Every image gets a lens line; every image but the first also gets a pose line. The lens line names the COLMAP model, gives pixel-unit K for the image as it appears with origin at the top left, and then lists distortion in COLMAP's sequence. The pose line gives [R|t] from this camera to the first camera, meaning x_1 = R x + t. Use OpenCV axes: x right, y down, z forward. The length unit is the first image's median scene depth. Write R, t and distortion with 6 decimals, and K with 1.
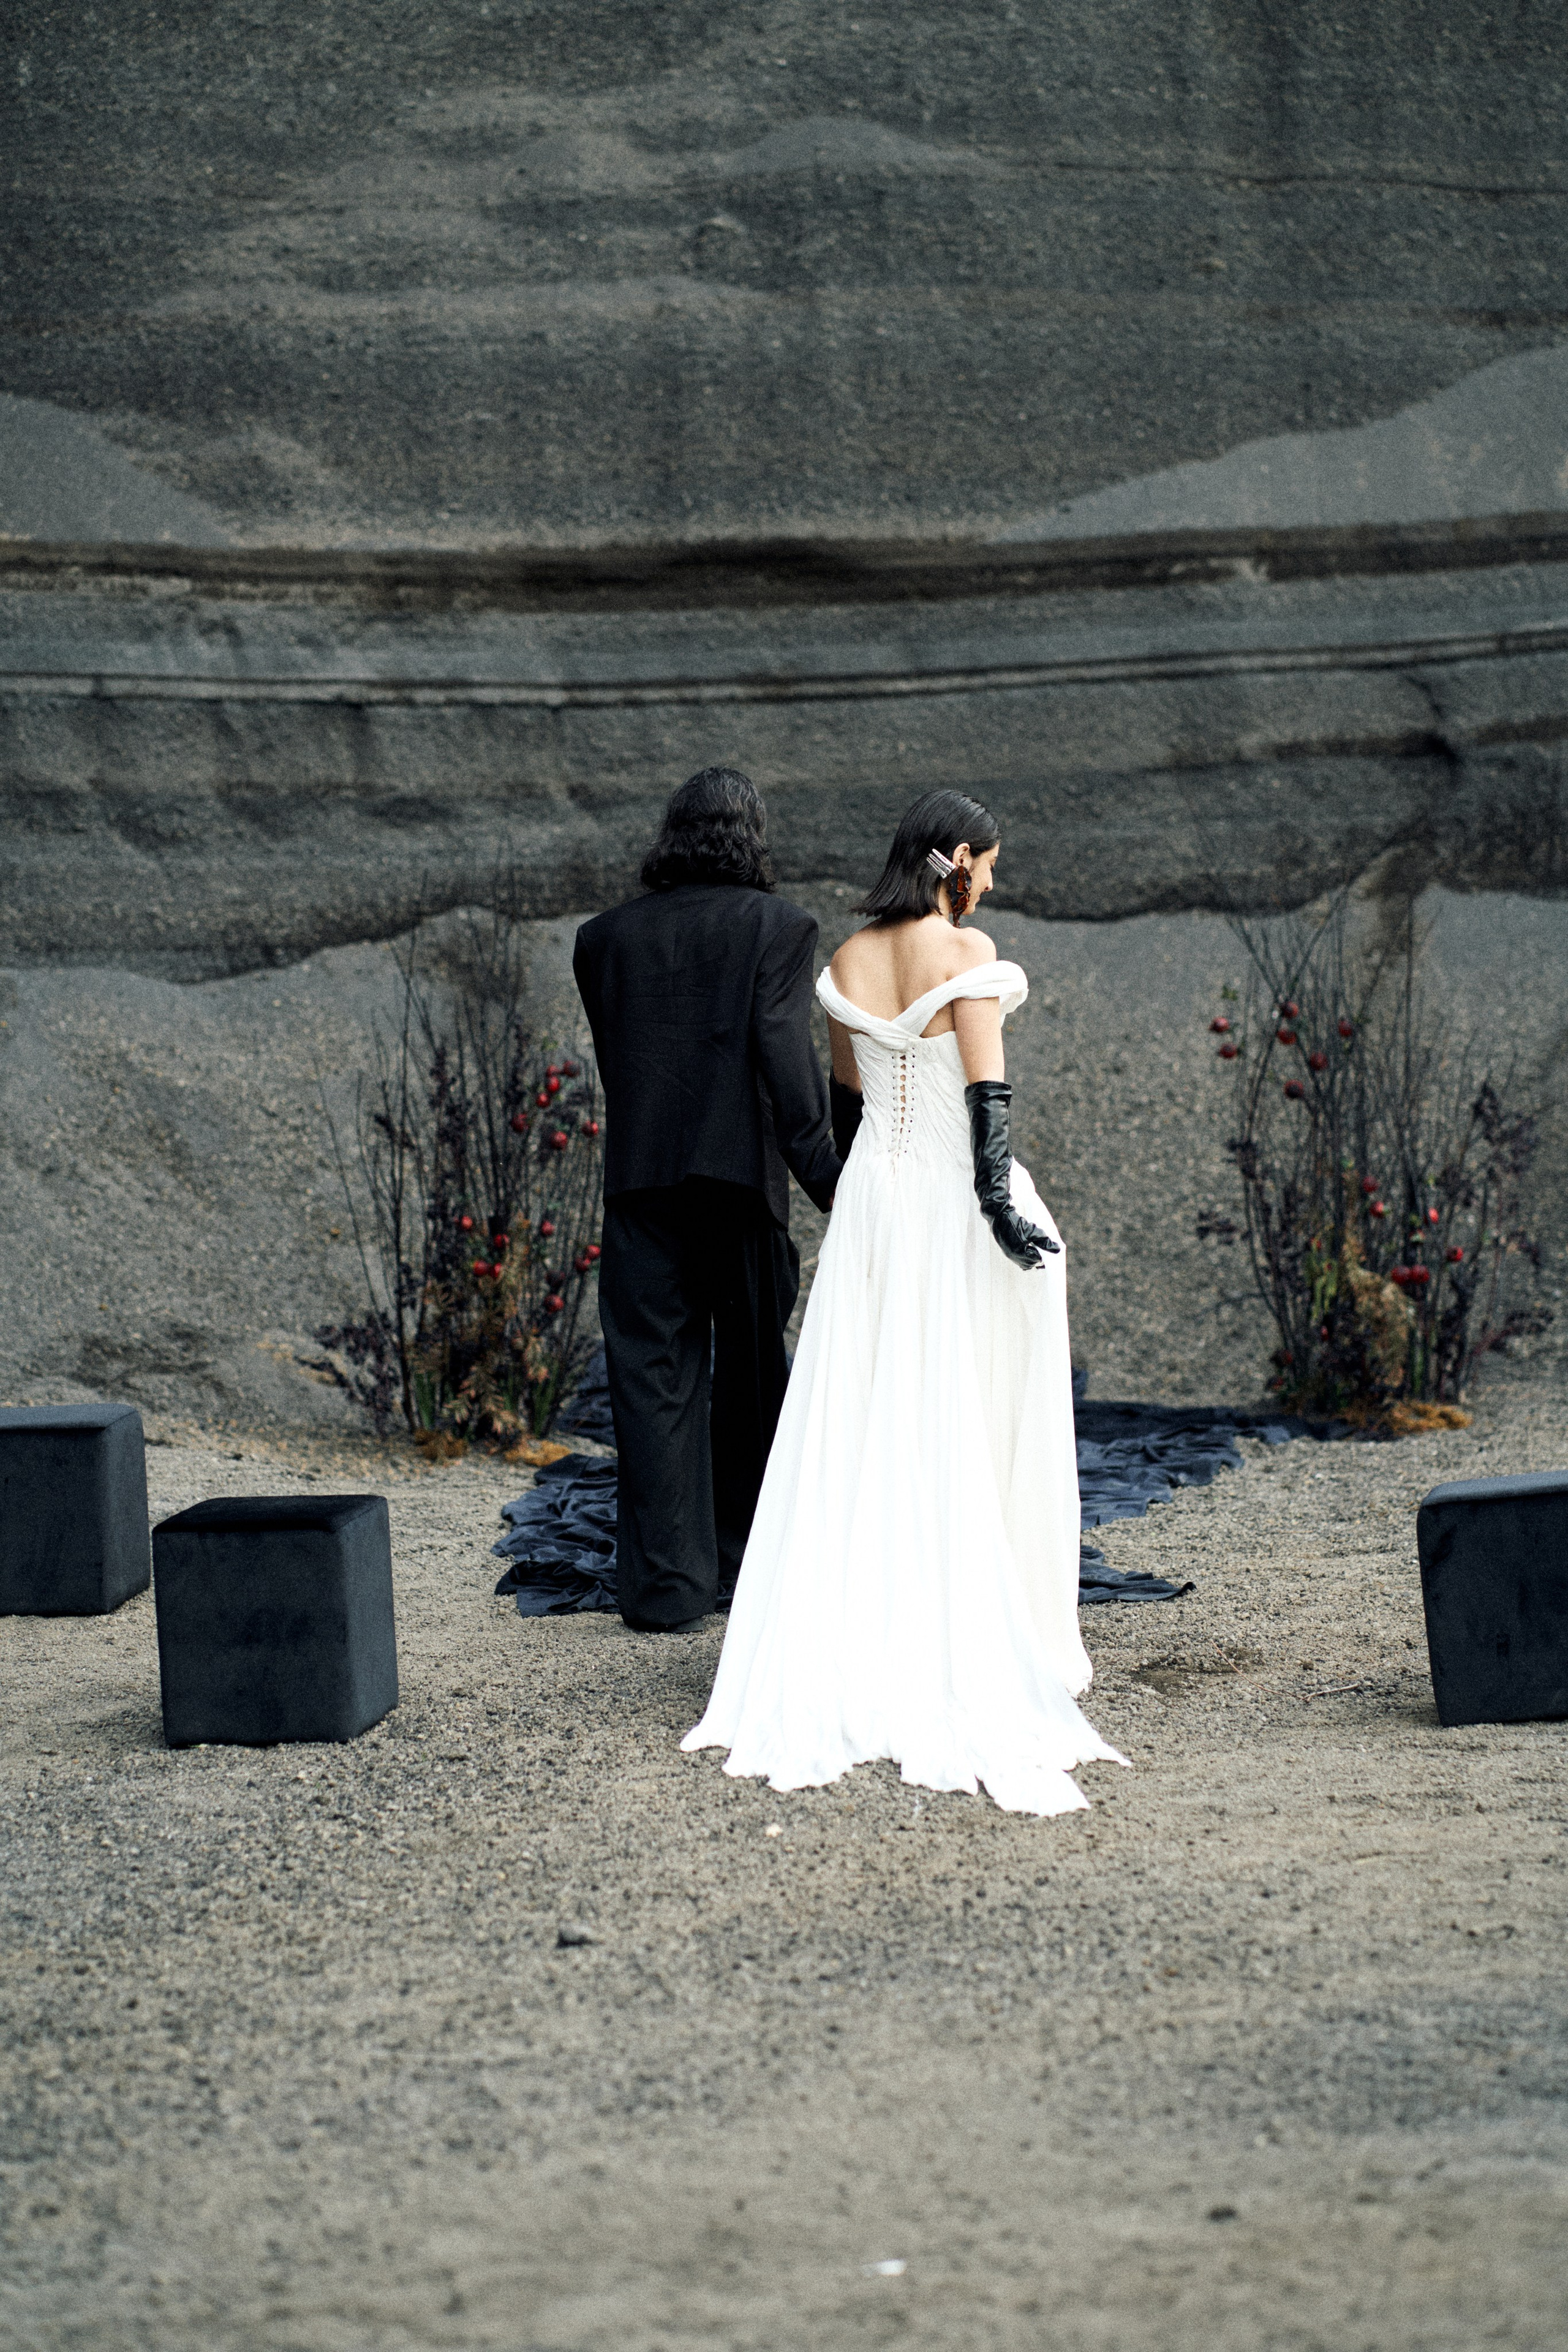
lens RADIAL K [[5662.7, 0, 784.0], [0, 5662.7, 1176.0], [0, 0, 1]] dist [0.203225, -3.297133]
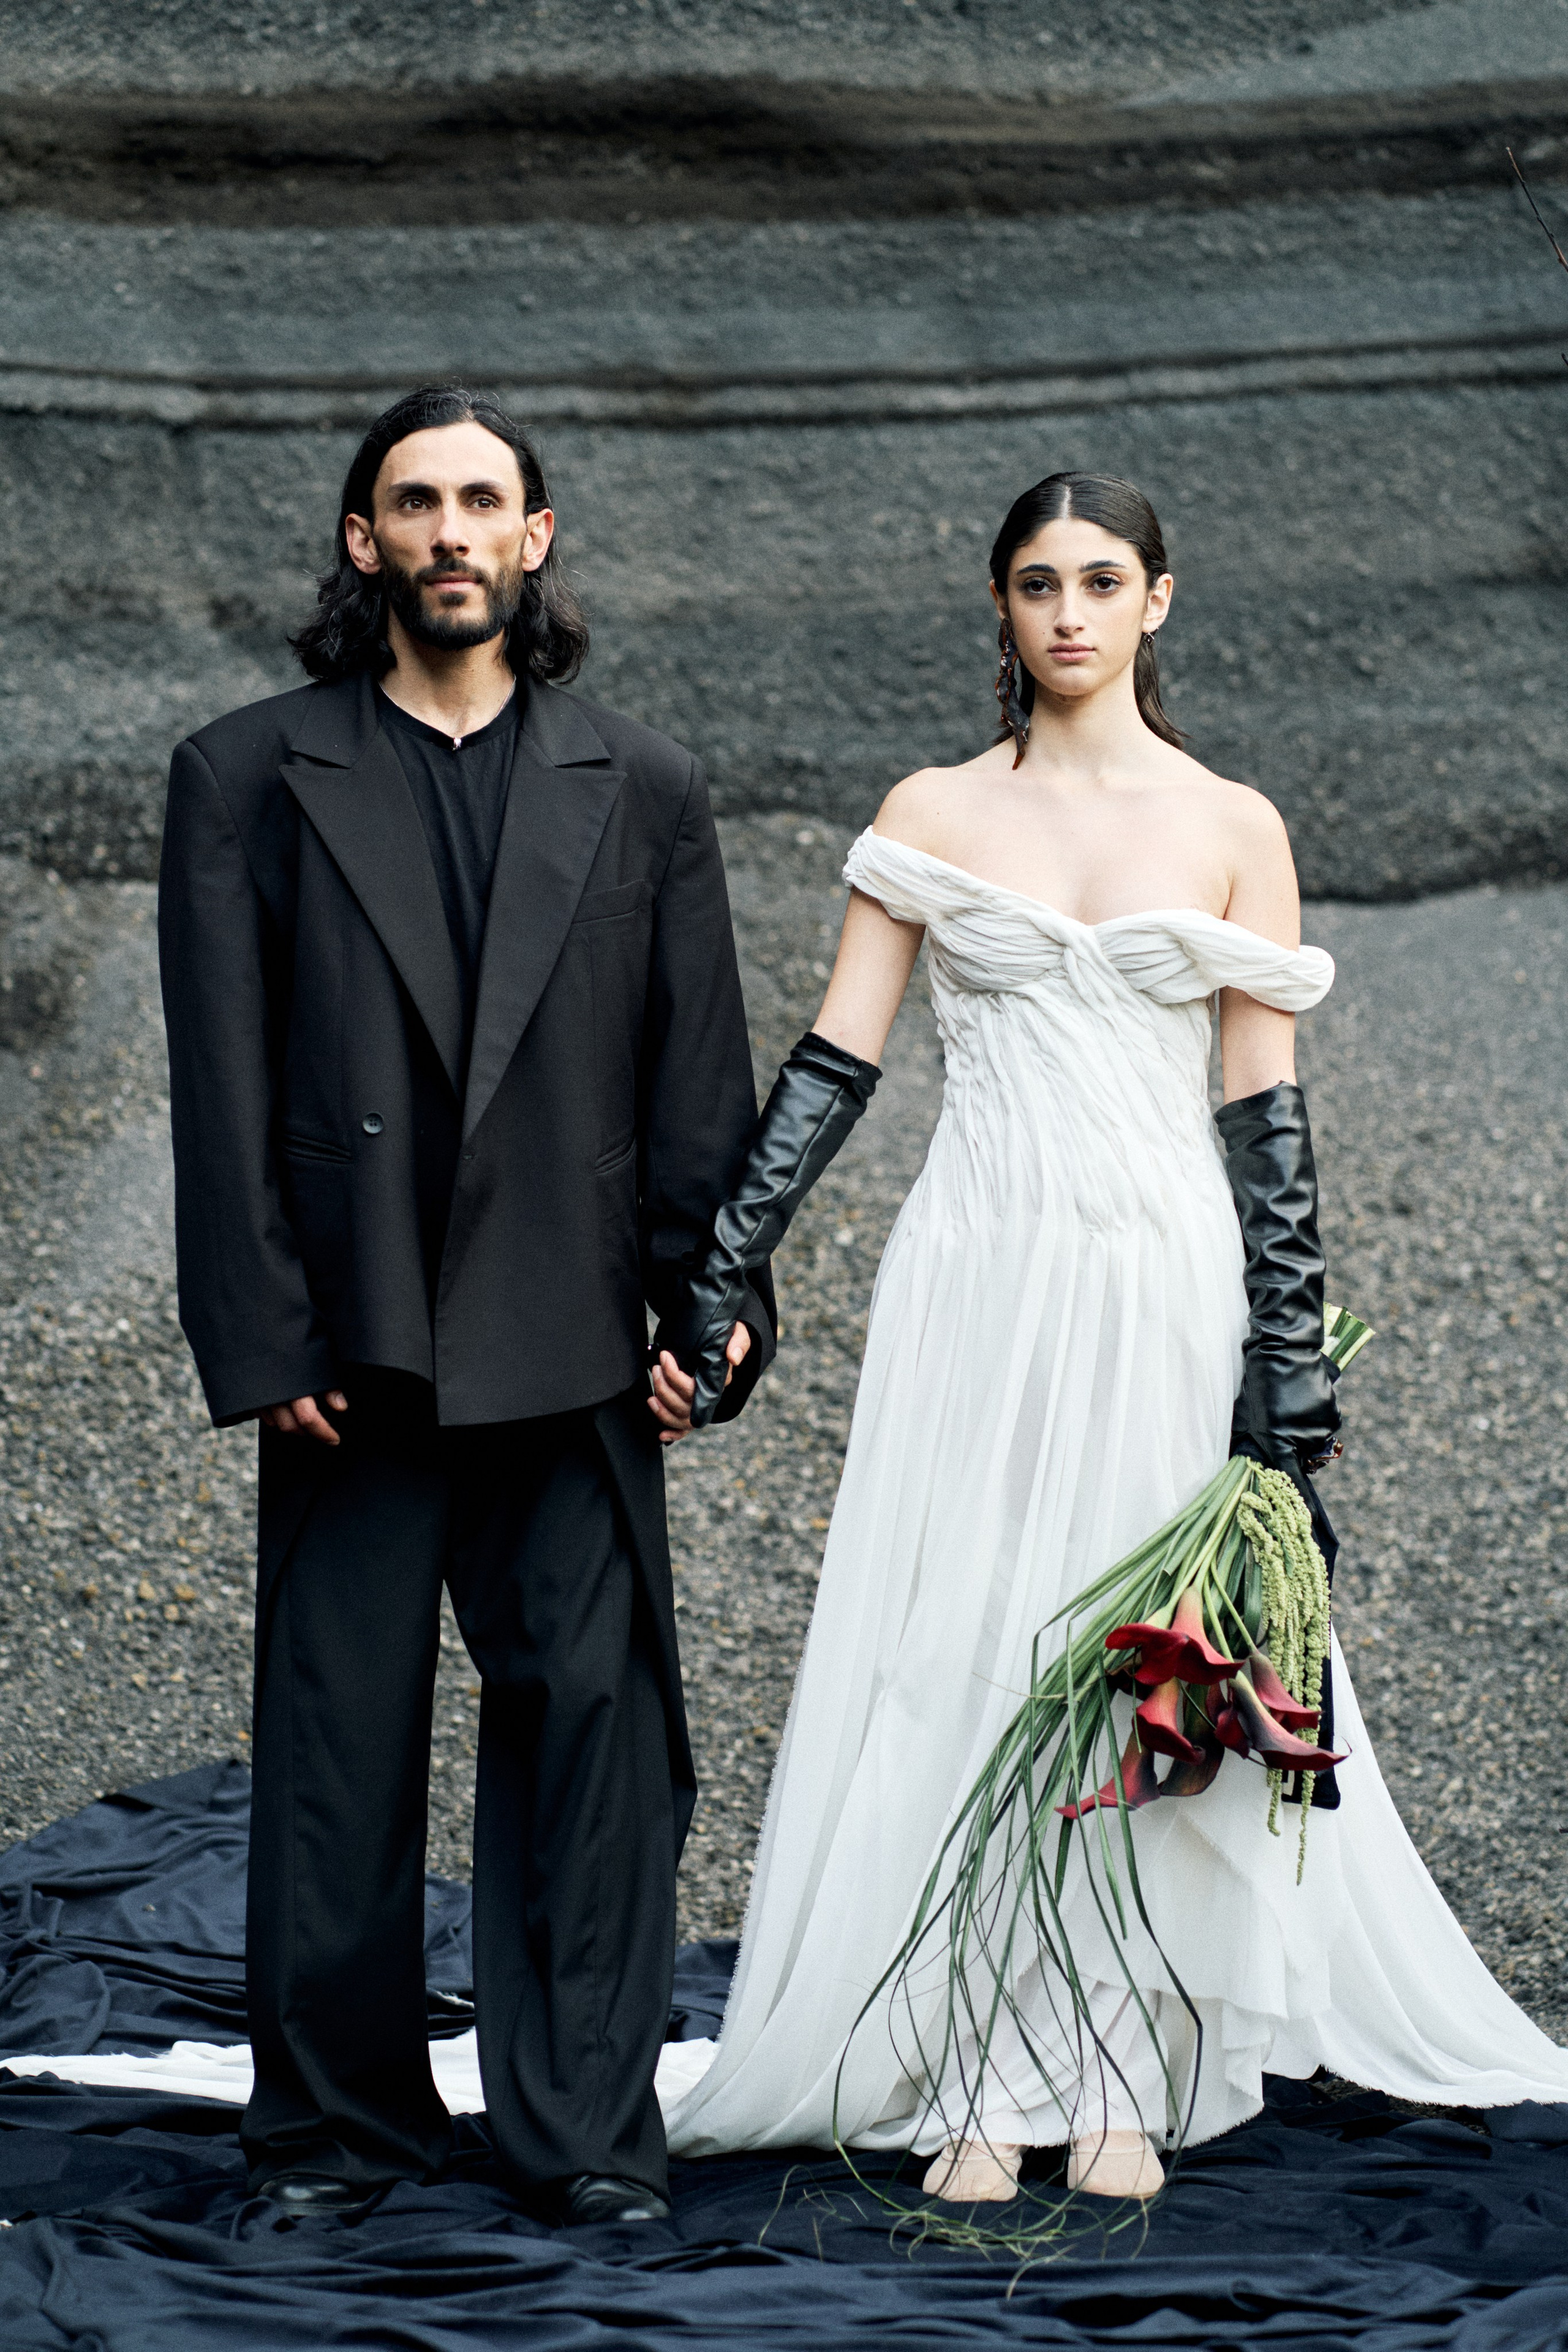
lens RADIAL K [[5662.7, 0, 784.0], [0, 5662.7, 1176.0], [0, 0, 1]] dist [0.203225, -3.297133]
pose [[0.997667, 0.002313, -0.068227, 0.040115], [-0.006678, 0.997939, -0.063817, 0.007091], [0.067939, 0.064124, 0.995627, 0.546652]]
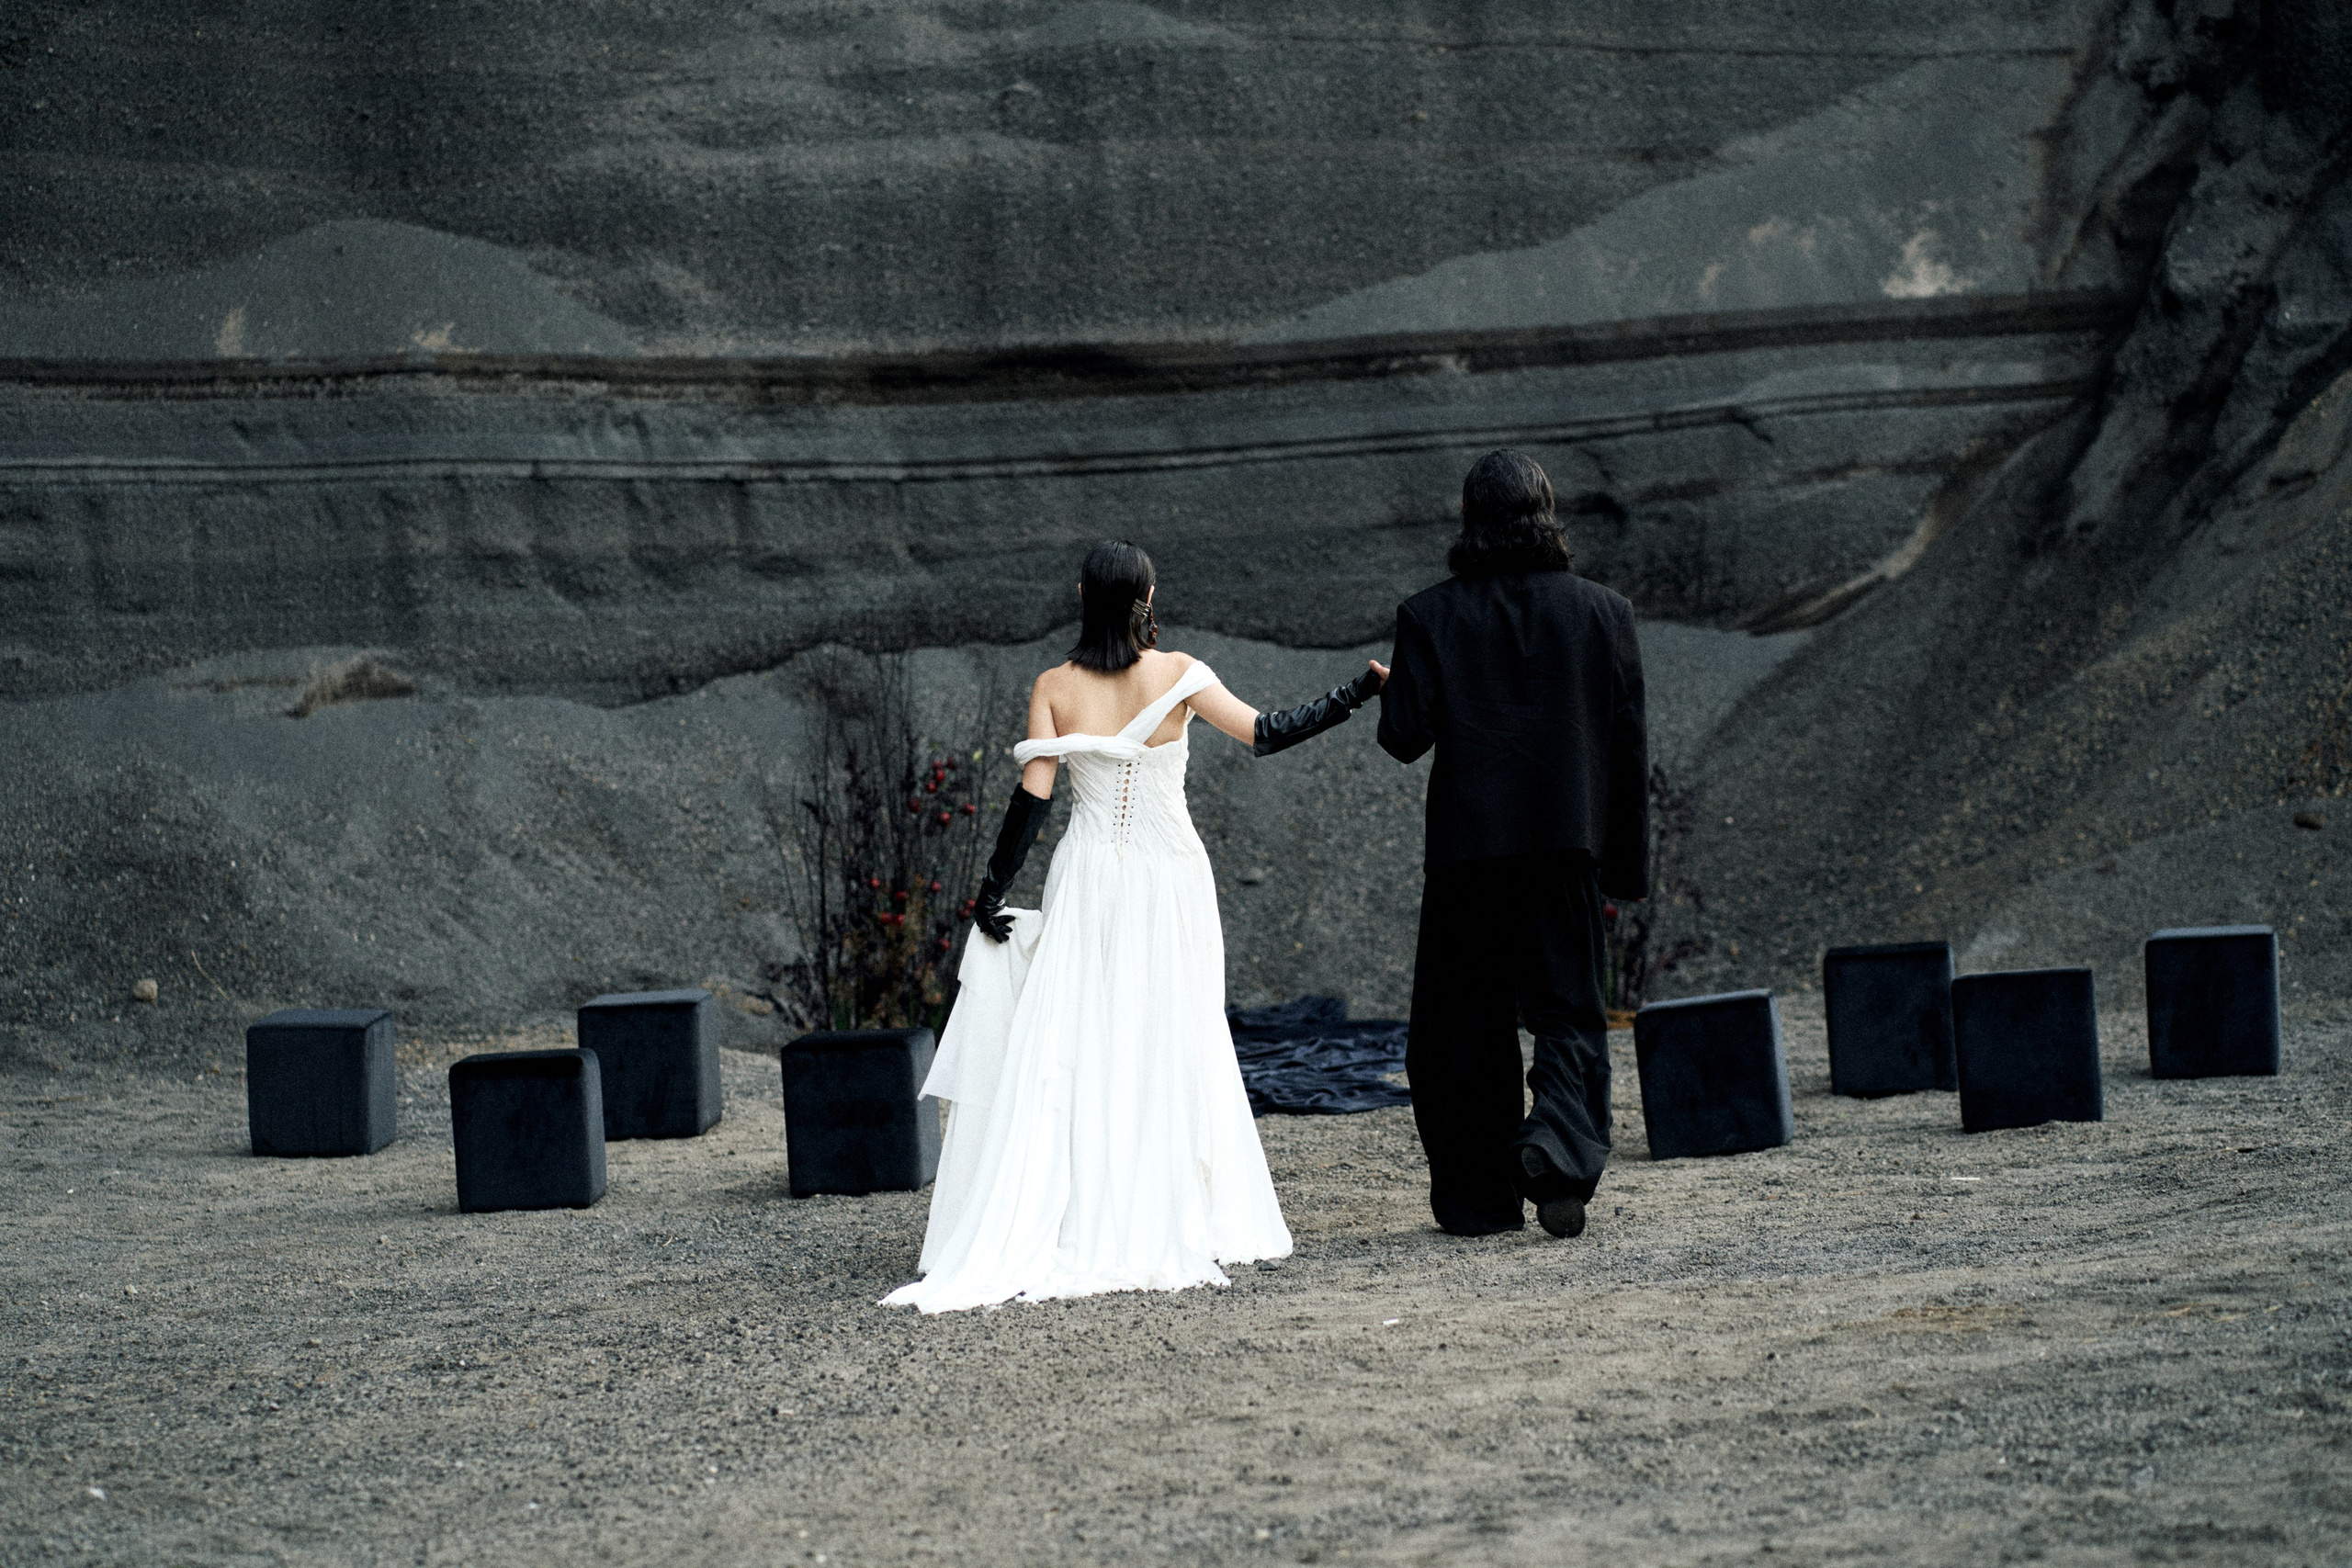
lens RADIAL K [[5662.1, 0, 1176.0], [0, 5662.1, 784.0], [0, 0, 1]] dist [0.203225, -3.297133]
pose [[0.998869, -0.014431, 0.045308, -0.036386], [0.015624, 0.999538, -0.026081, 0.016279], [-0.044910, 0.026759, 0.998633, -0.233362]]
